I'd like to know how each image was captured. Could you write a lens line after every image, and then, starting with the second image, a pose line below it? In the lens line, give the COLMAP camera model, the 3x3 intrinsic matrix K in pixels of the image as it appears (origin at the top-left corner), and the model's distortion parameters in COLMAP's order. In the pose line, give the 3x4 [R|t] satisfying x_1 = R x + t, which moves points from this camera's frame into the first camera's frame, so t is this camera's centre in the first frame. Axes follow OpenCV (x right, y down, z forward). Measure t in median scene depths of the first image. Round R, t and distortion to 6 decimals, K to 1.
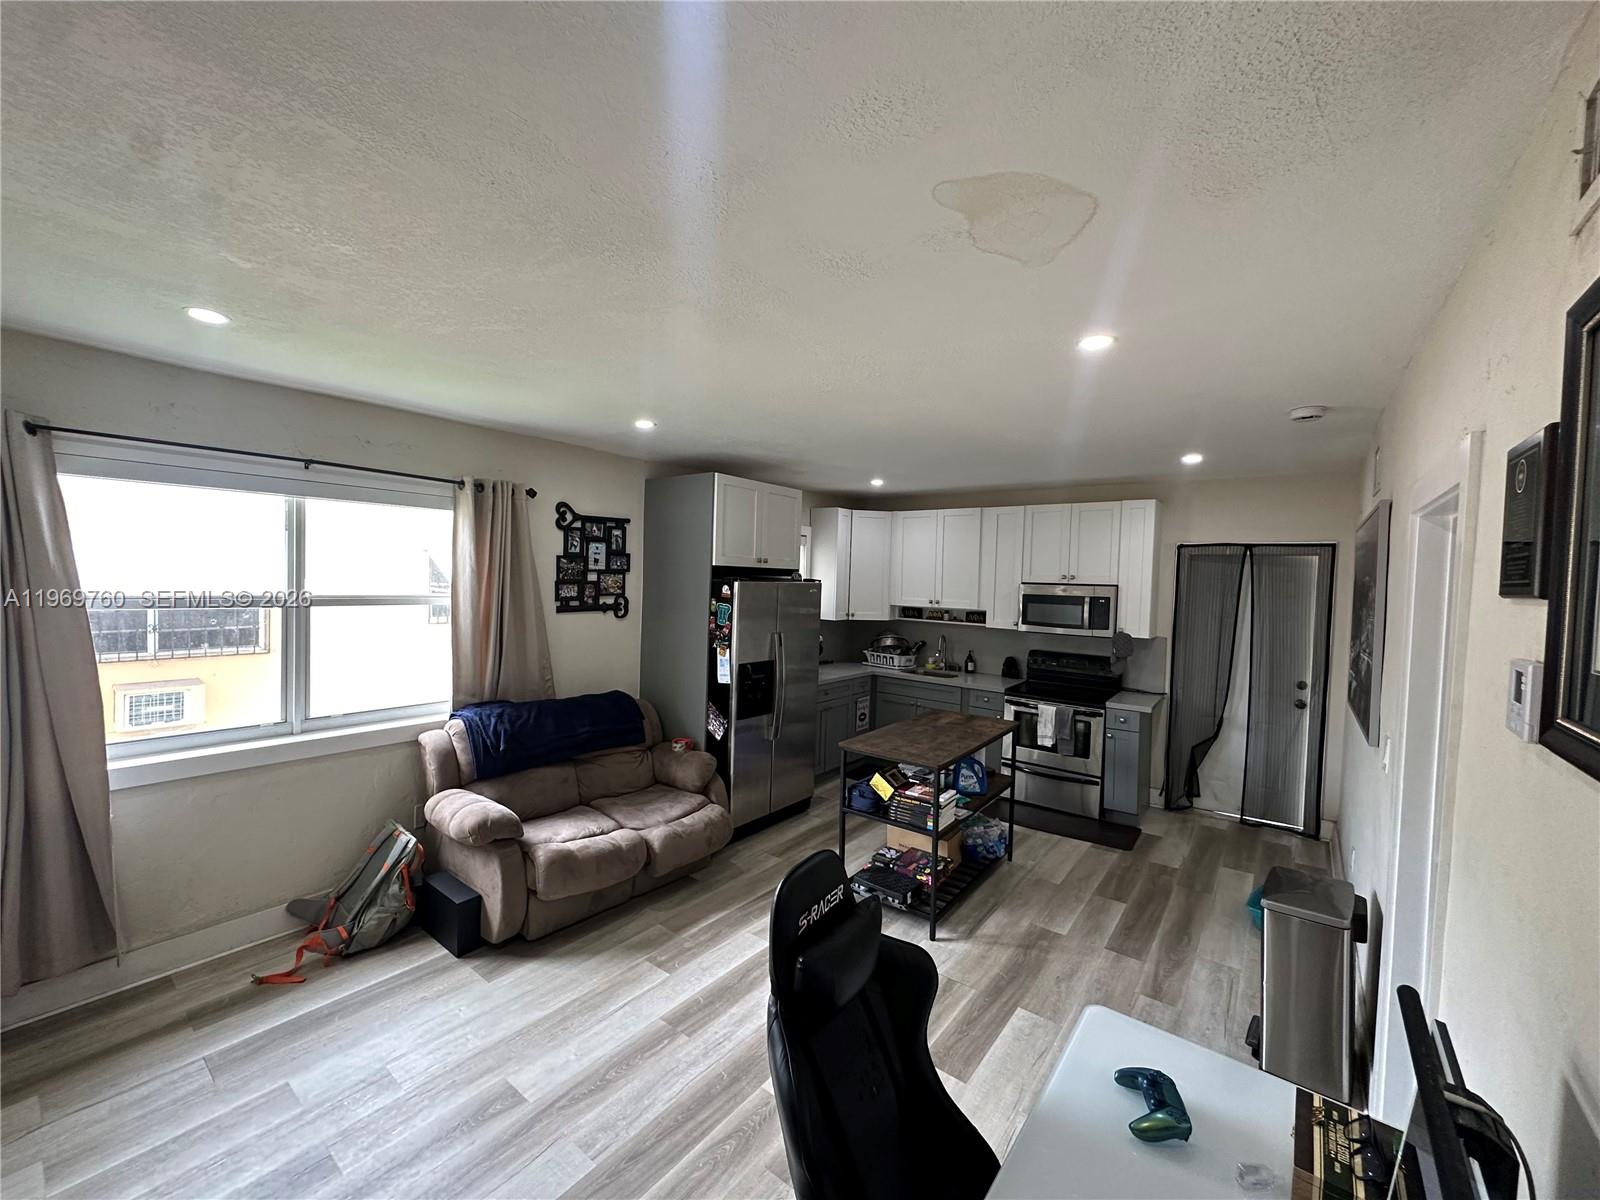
lens RADIAL K [[641.6, 0, 792.8], [0, 641.6, 594.2], [0, 0, 1]] dist [0.006045, -0.000282]
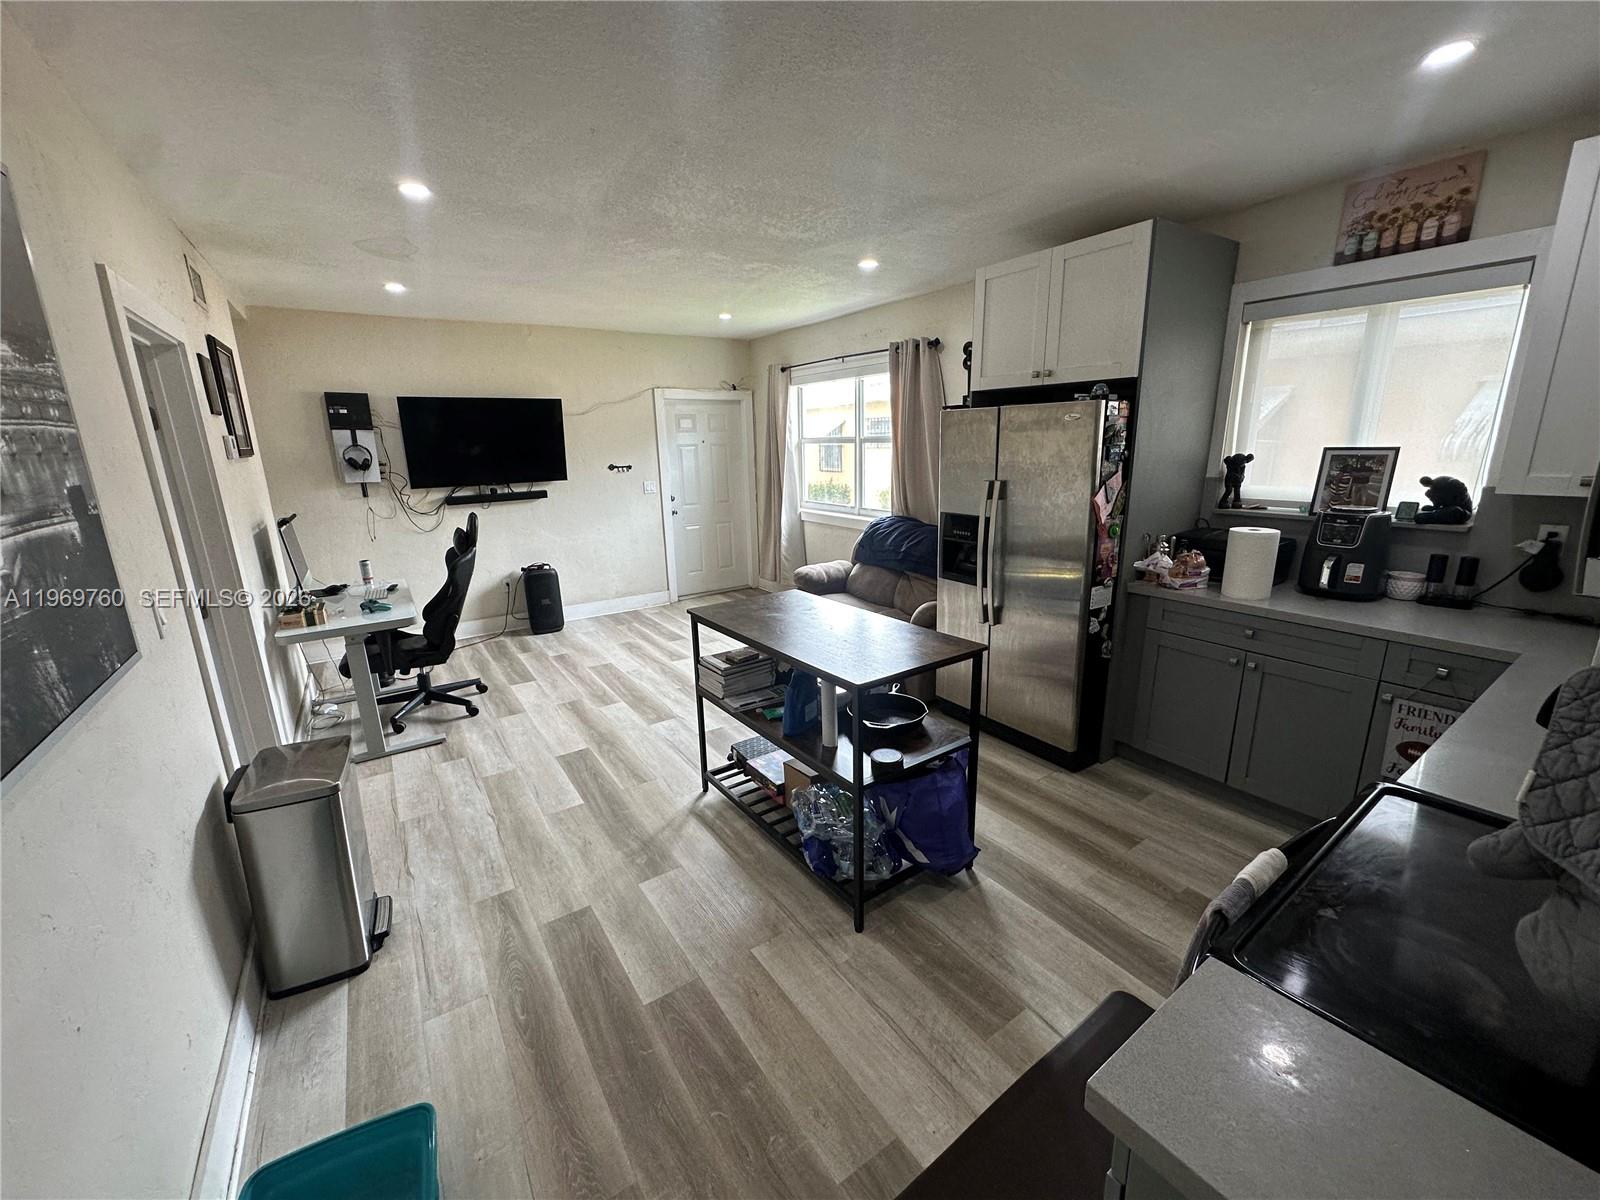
lens RADIAL K [[641.6, 0, 804.9], [0, 641.6, 593.7], [0, 0, 1]] dist [0.006045, -0.000282]
pose [[-0.298678, 0.203756, -0.932349, 0.754323], [-0.014077, 0.975896, 0.217782, 0.031363], [0.954250, 0.078171, -0.288610, 1.046647]]
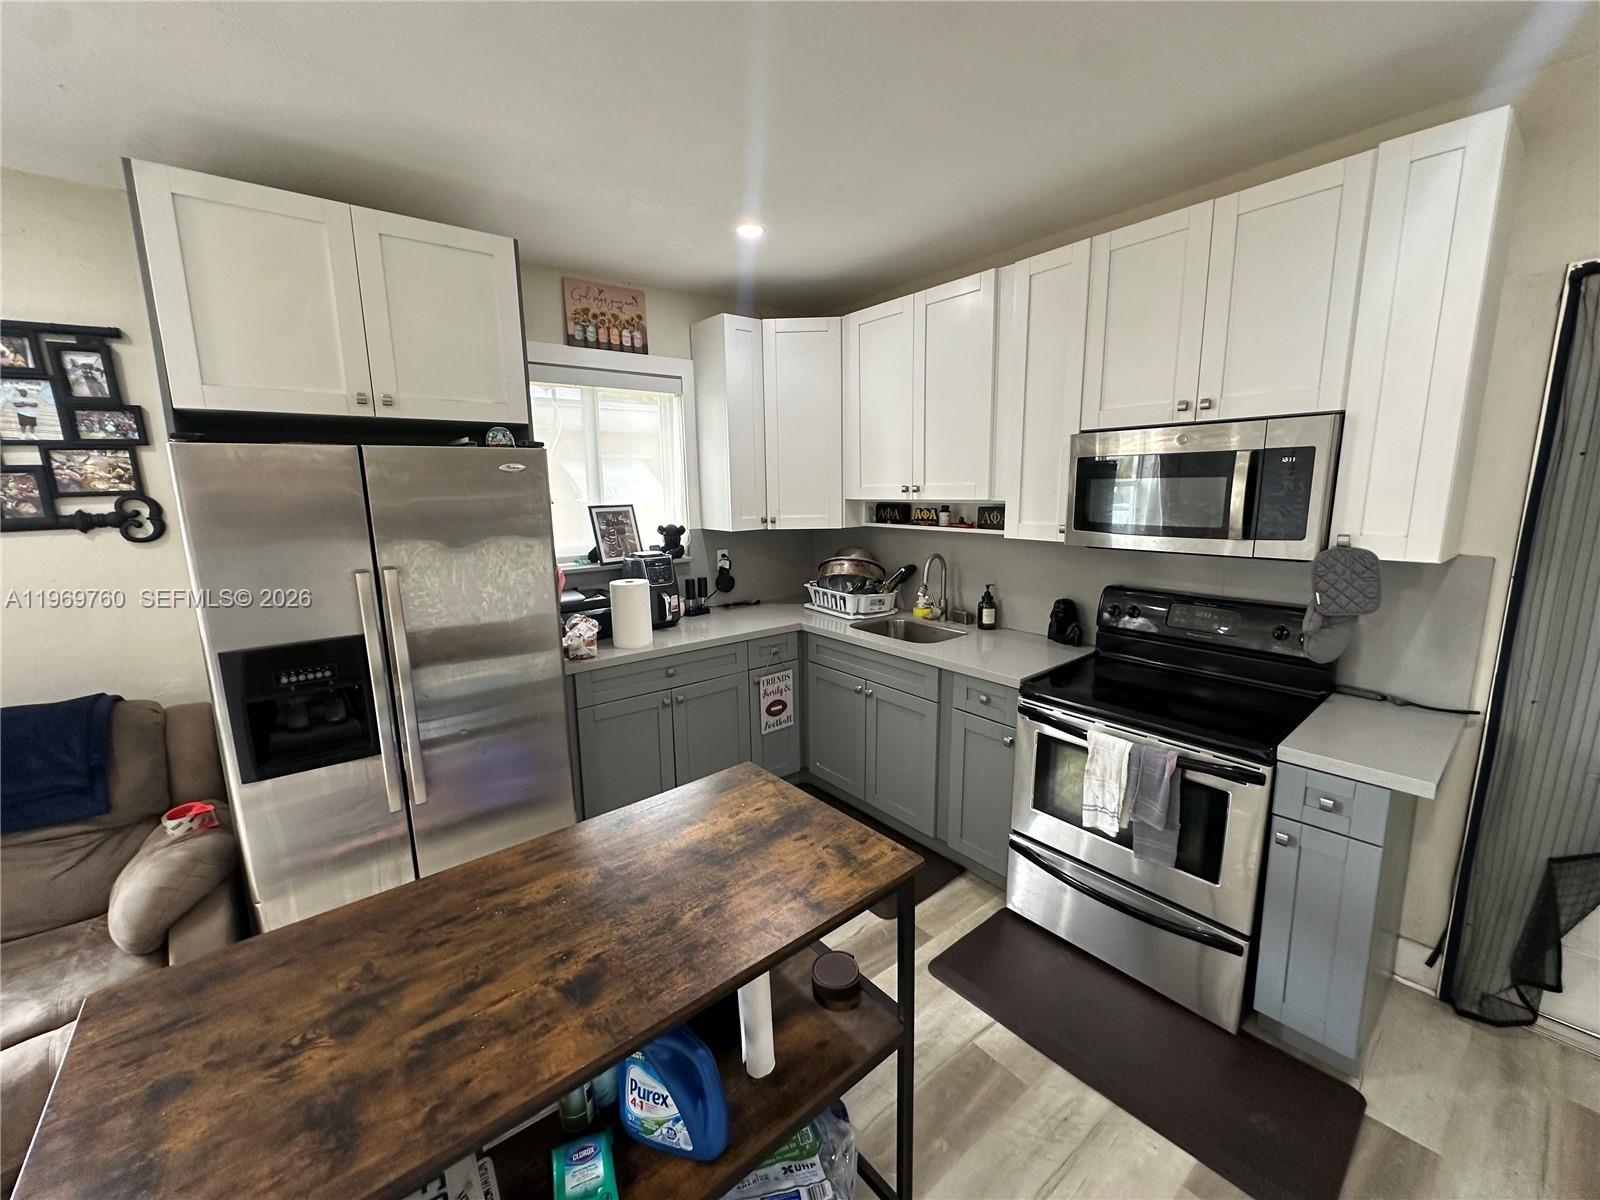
lens RADIAL K [[641.6, 0, 799.8], [0, 641.6, 595.0], [0, 0, 1]] dist [0.006045, -0.000282]
pose [[0.972692, -0.004585, -0.232053, 0.350874], [0.037740, 0.989623, 0.138642, 0.029472], [0.229010, -0.143614, 0.962772, 0.680967]]
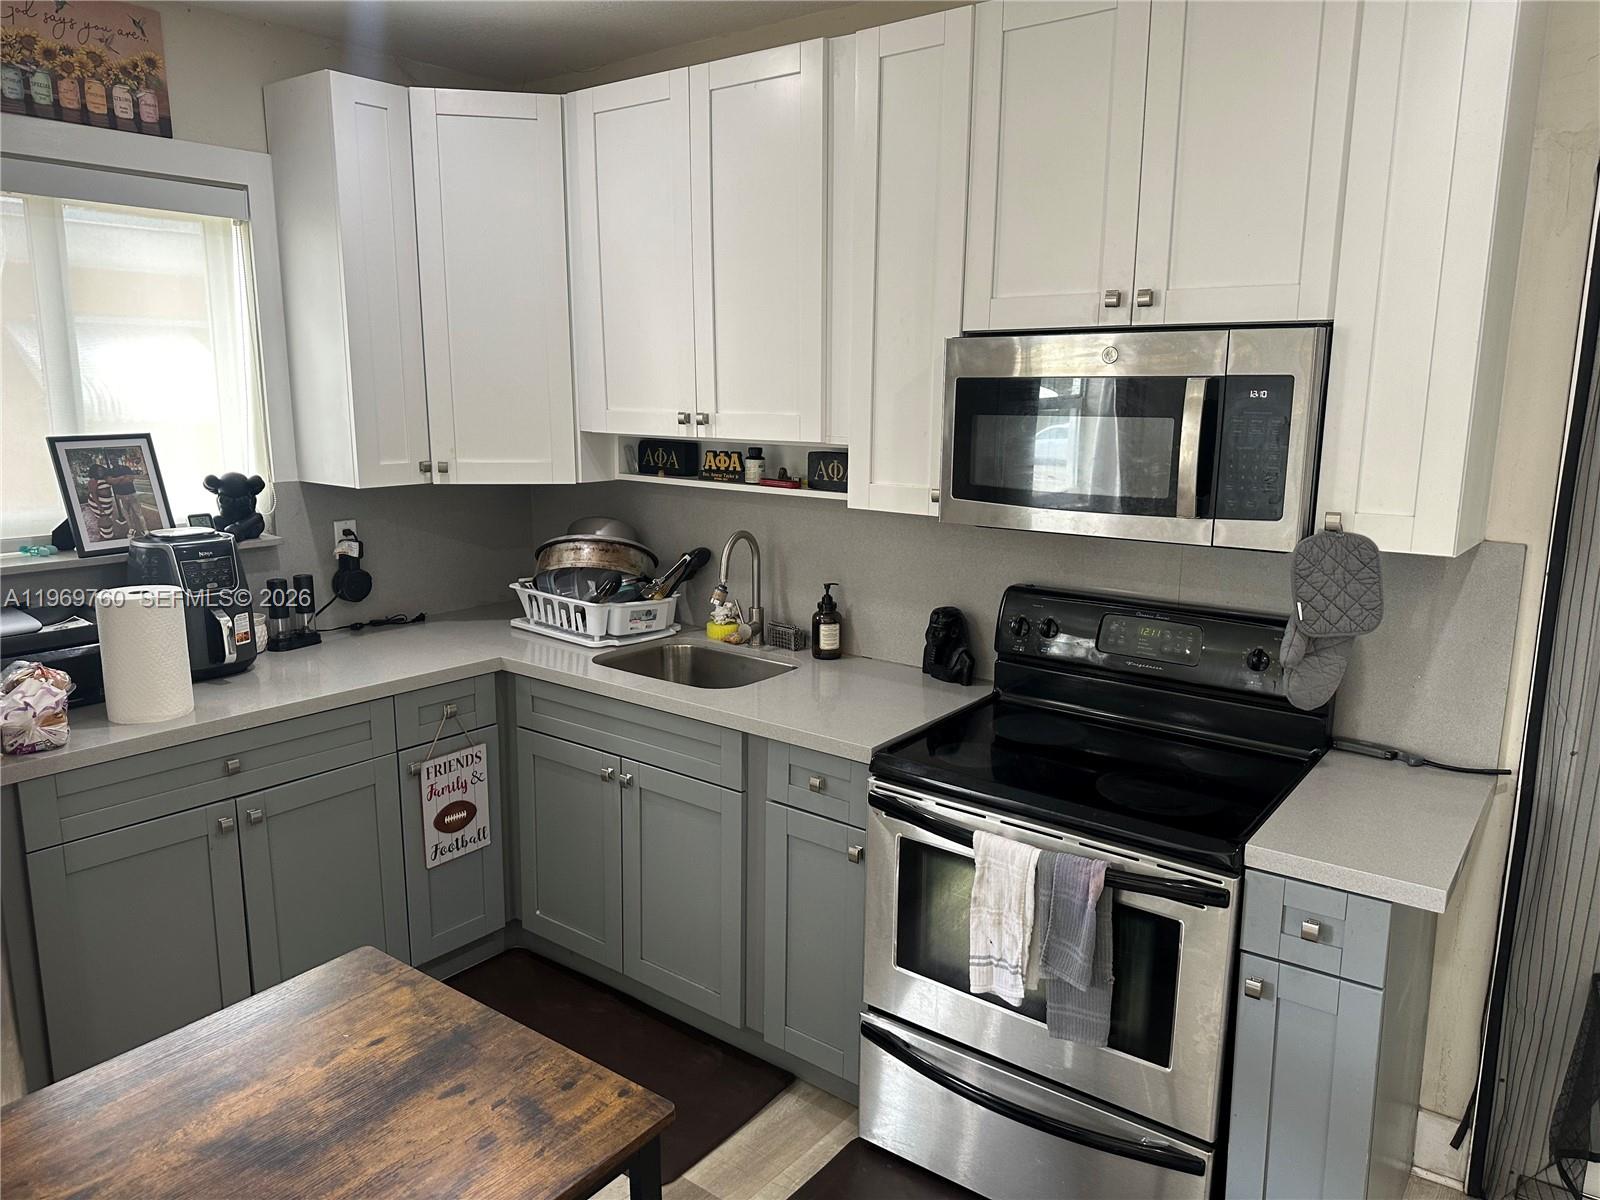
lens RADIAL K [[1134.7, 0, 805.4], [0, 1134.7, 598.1], [0, 0, 1]] dist [0.064255, -0.063169]
pose [[0.999758, -0.021988, 0.000342, 0.373224], [0.021645, 0.986658, 0.161361, 0.015056], [-0.003885, -0.161314, 0.986895, 0.686647]]
